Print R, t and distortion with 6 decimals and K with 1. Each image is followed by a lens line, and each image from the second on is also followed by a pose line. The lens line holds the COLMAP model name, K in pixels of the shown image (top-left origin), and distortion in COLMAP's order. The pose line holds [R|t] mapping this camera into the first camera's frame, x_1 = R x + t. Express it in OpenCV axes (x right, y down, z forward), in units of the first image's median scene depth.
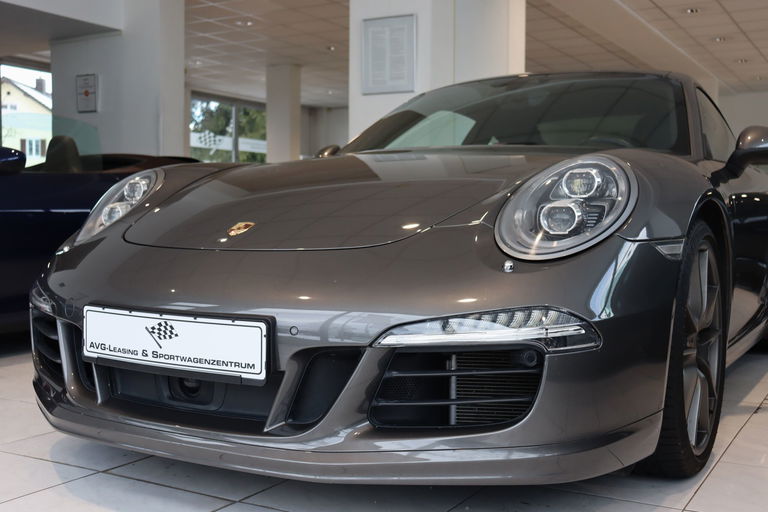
lens RADIAL K [[904.5, 0, 388.2], [0, 904.5, 257.3], [0, 0, 1]] dist [0.021687, 0.000000]
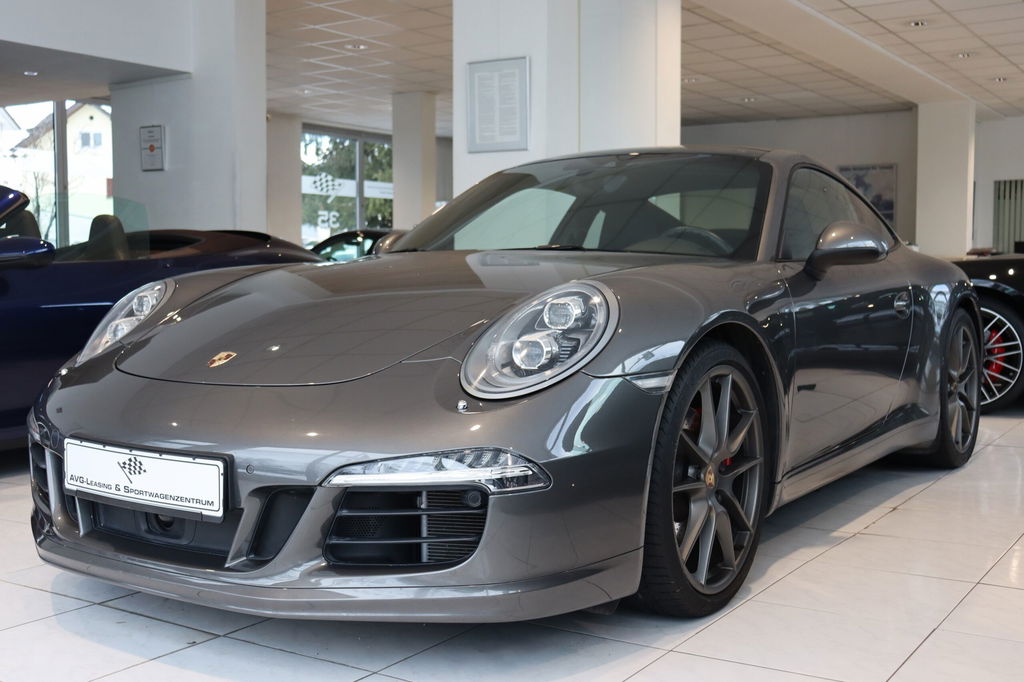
lens RADIAL K [[1199.0, 0, 508.3], [0, 1199.0, 337.5], [0, 0, 1]] dist [0.023557, 0.000000]
pose [[0.997583, -0.001823, -0.069455, 0.238142], [0.002854, 0.999887, 0.014744, -0.073464], [0.069420, -0.014907, 0.997476, -0.278647]]
